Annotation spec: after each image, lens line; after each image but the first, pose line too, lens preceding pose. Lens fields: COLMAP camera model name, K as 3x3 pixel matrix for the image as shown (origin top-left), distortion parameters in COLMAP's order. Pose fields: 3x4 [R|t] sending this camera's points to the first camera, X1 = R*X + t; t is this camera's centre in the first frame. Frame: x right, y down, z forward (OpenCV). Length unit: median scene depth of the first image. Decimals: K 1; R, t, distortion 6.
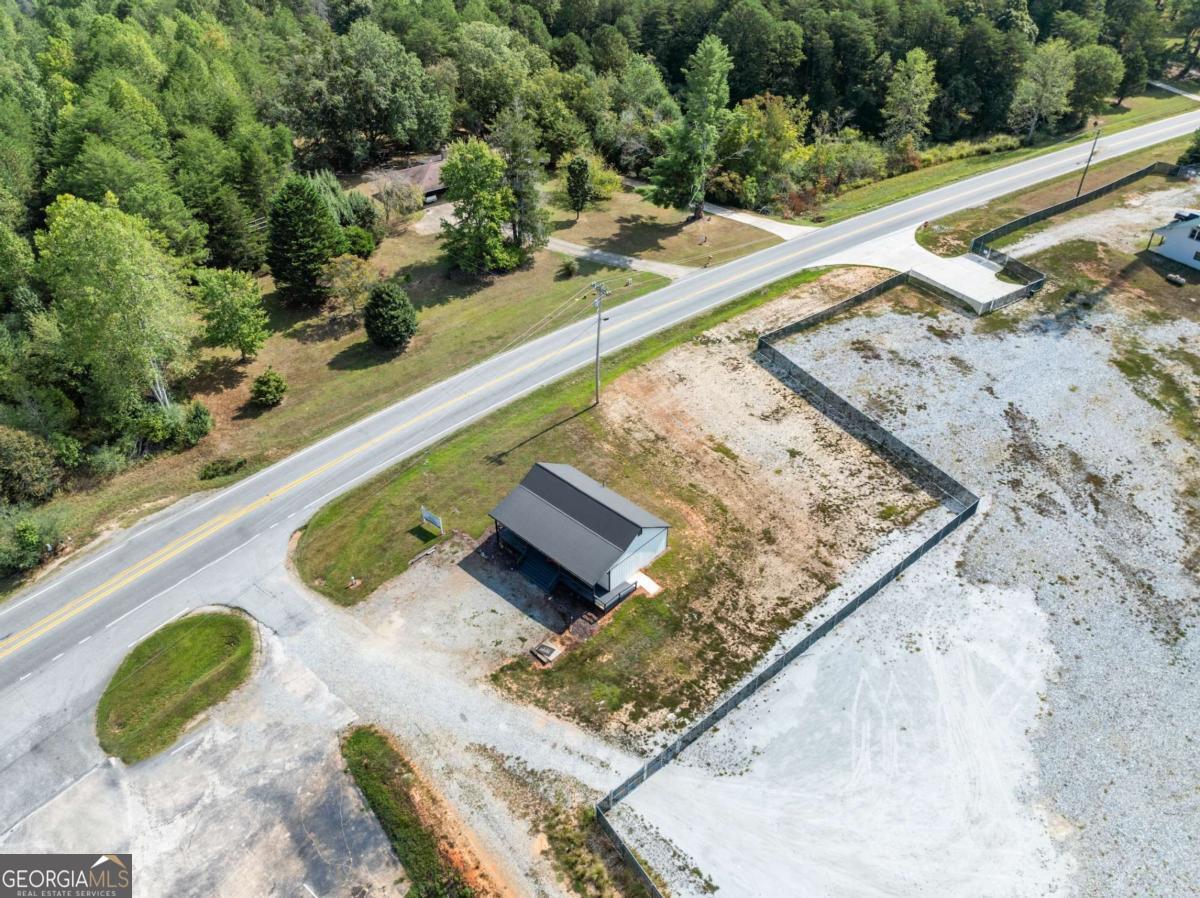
lens RADIAL K [[844.5, 0, 604.9], [0, 844.5, 445.1], [0, 0, 1]] dist [-0.030484, -0.010690]
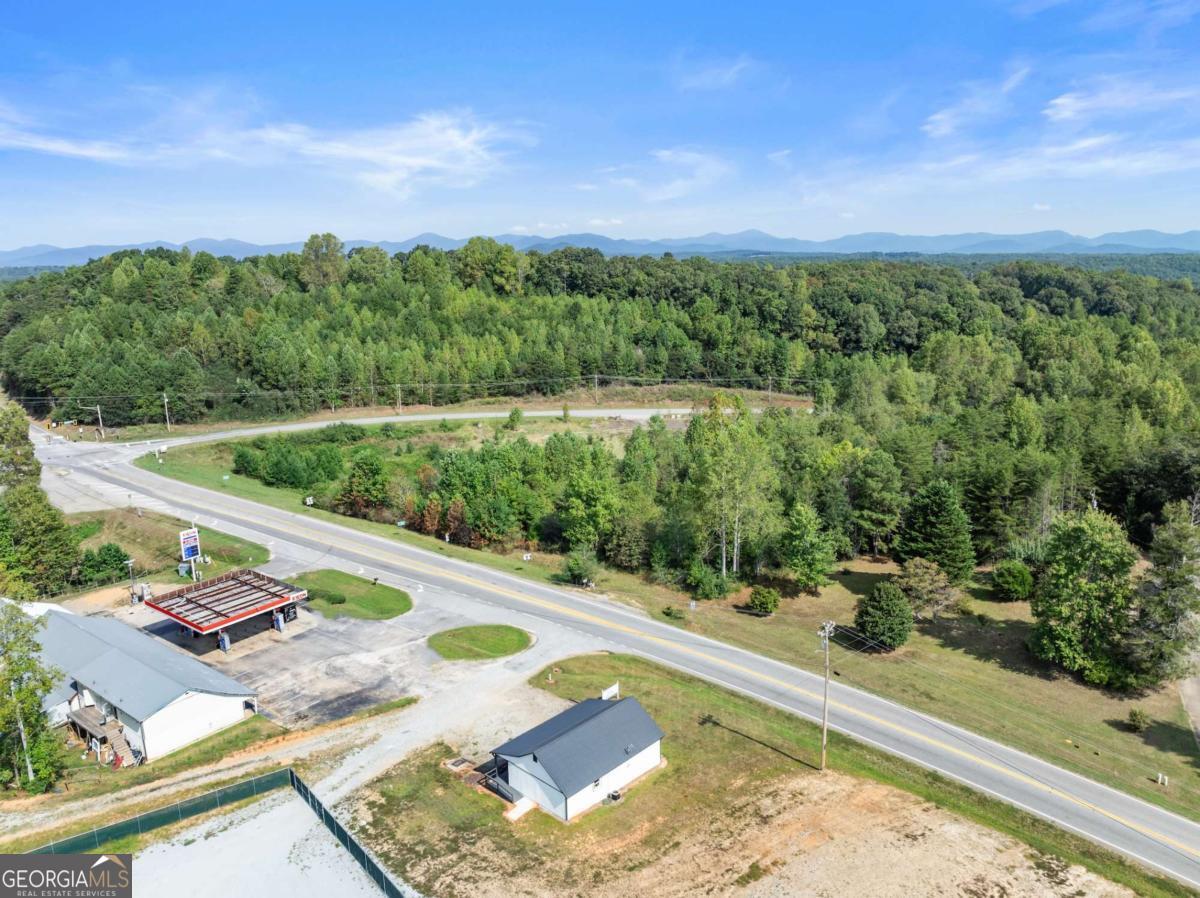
lens RADIAL K [[845.3, 0, 605.8], [0, 845.3, 446.4], [0, 0, 1]] dist [-0.035603, -0.001862]
pose [[0.011177, 0.214498, -0.976661, 0.753404], [-0.584280, 0.794036, 0.167703, -0.328686], [0.811475, 0.568769, 0.134201, 0.564144]]
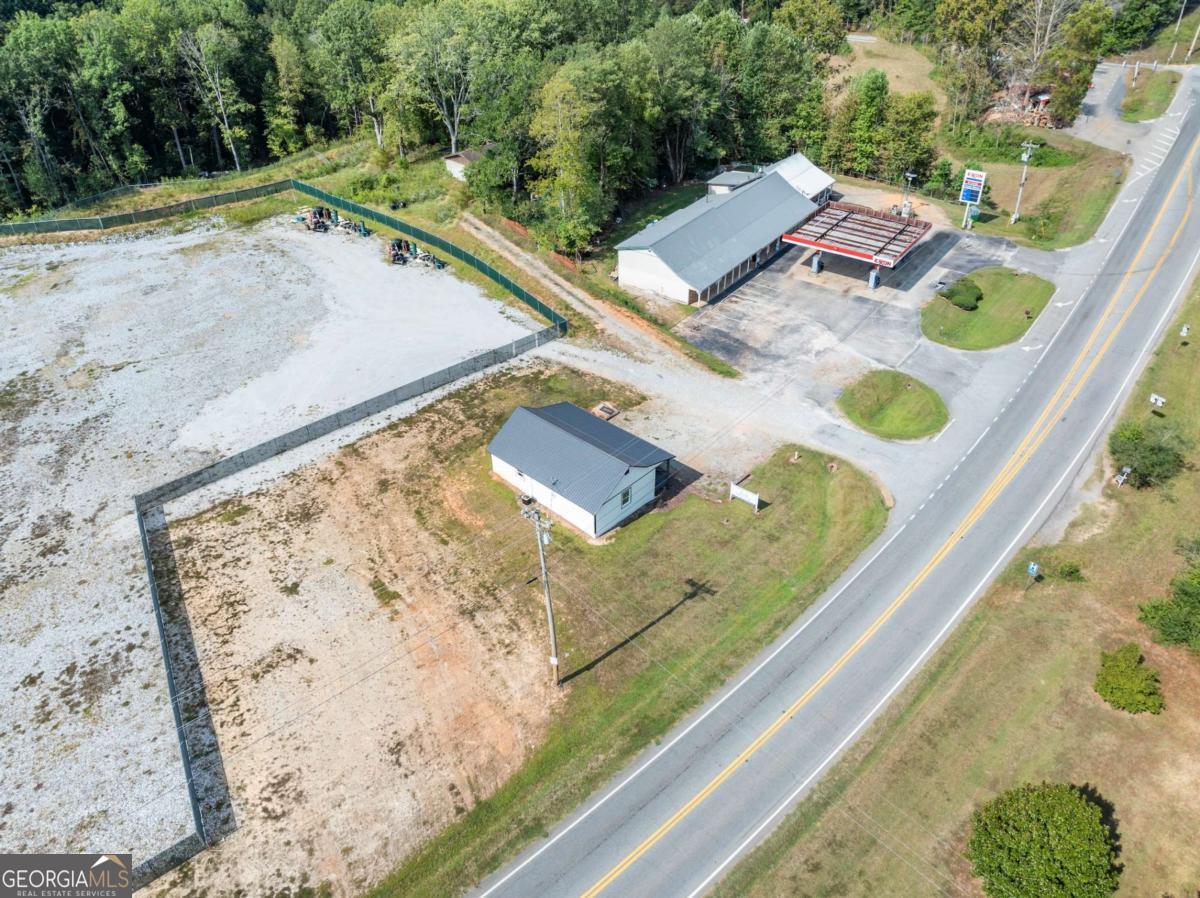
lens RADIAL K [[844.5, 0, 604.9], [0, 844.5, 445.1], [0, 0, 1]] dist [-0.030484, -0.010690]
pose [[-0.999753, 0.021742, -0.004542, -0.045459], [0.002147, 0.298141, 0.954519, -0.697027], [0.022107, 0.954274, -0.298114, 1.064154]]
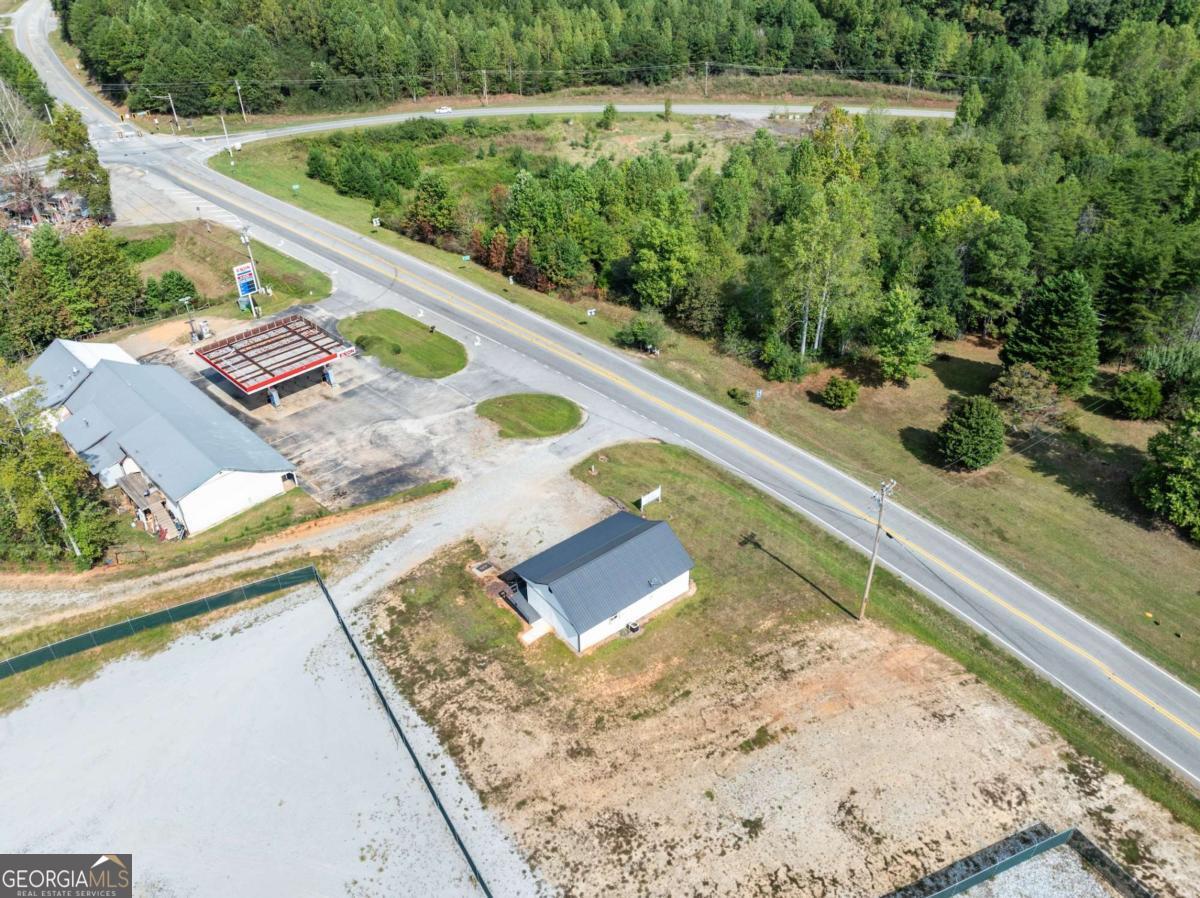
lens RADIAL K [[845.3, 0, 605.8], [0, 845.3, 446.4], [0, 0, 1]] dist [-0.035603, -0.001862]
pose [[-0.130851, 0.553798, -0.822305, 0.587571], [-0.579625, 0.630174, 0.516638, -0.428462], [0.804309, 0.544232, 0.238536, 0.572149]]
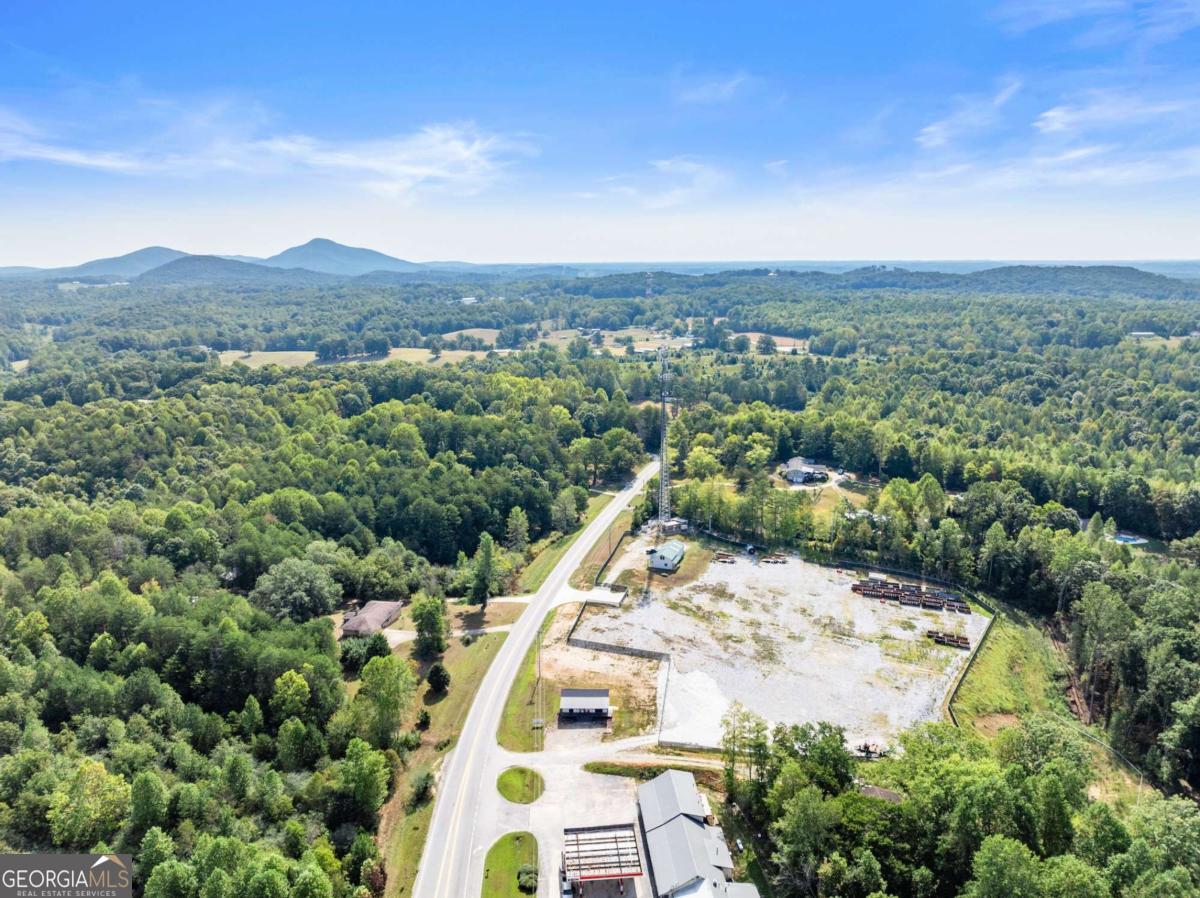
lens RADIAL K [[844.5, 0, 604.9], [0, 844.5, 445.1], [0, 0, 1]] dist [-0.030484, -0.010690]
pose [[0.748238, -0.153229, 0.645493, -1.508331], [0.403152, 0.877728, -0.258965, 0.083324], [-0.526886, 0.453999, 0.718523, -1.381193]]
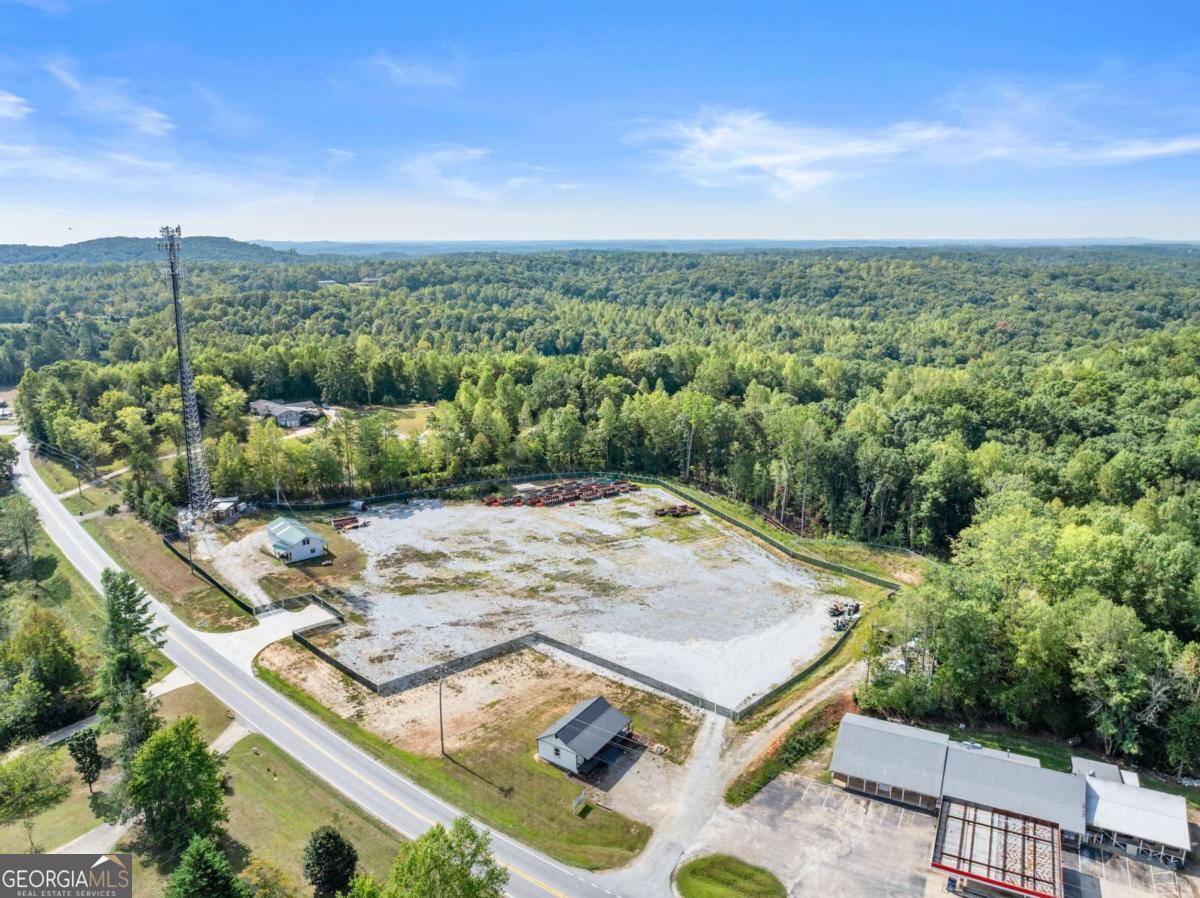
lens RADIAL K [[845.3, 0, 605.8], [0, 845.3, 446.4], [0, 0, 1]] dist [-0.035603, -0.001862]
pose [[-0.186143, -0.236877, 0.953541, -1.336448], [0.585318, 0.752758, 0.301260, -0.731175], [-0.789147, 0.614202, -0.001473, 0.494914]]
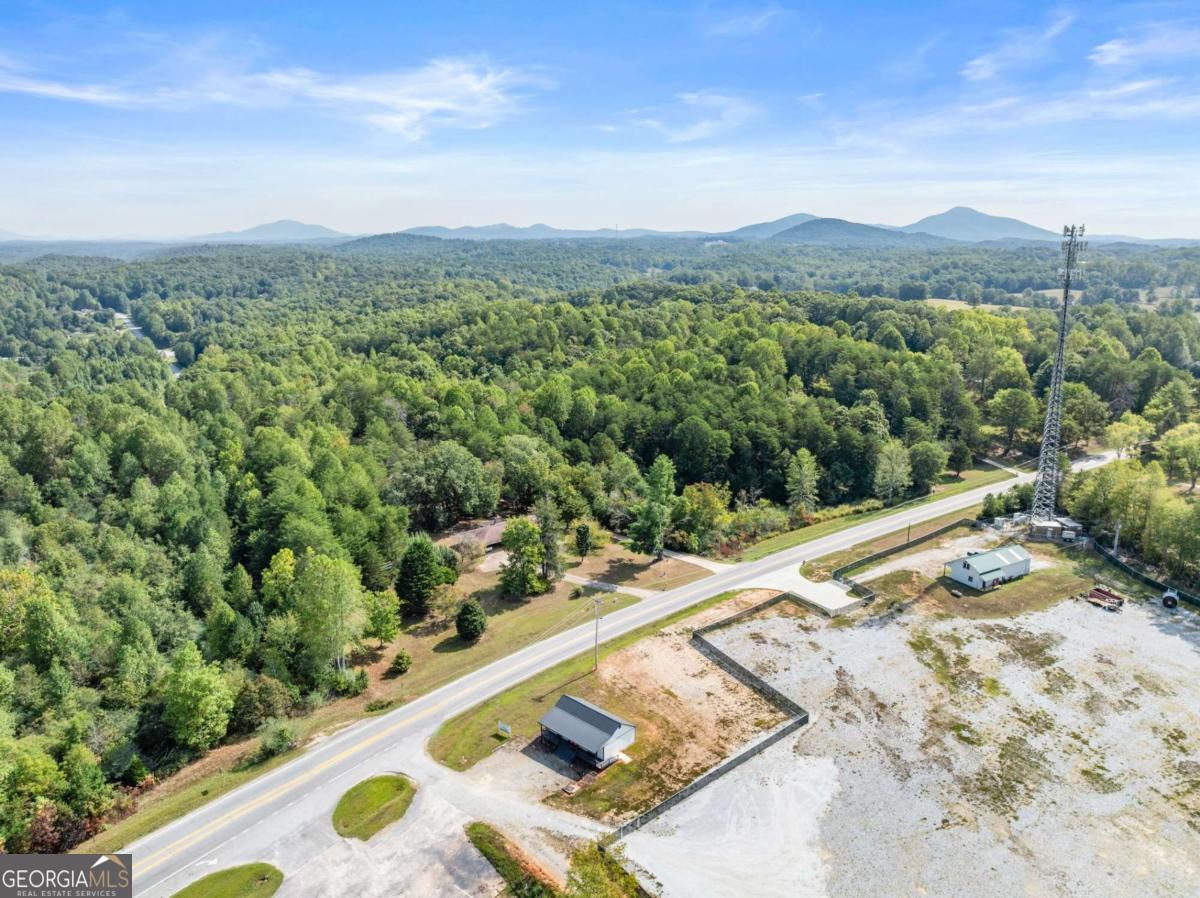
lens RADIAL K [[844.5, 0, 604.9], [0, 844.5, 445.1], [0, 0, 1]] dist [-0.030484, -0.010690]
pose [[0.999956, -0.006515, 0.006691, -0.000035], [0.008570, 0.924848, -0.380240, 0.186122], [-0.003711, 0.380281, 0.924863, -0.771922]]
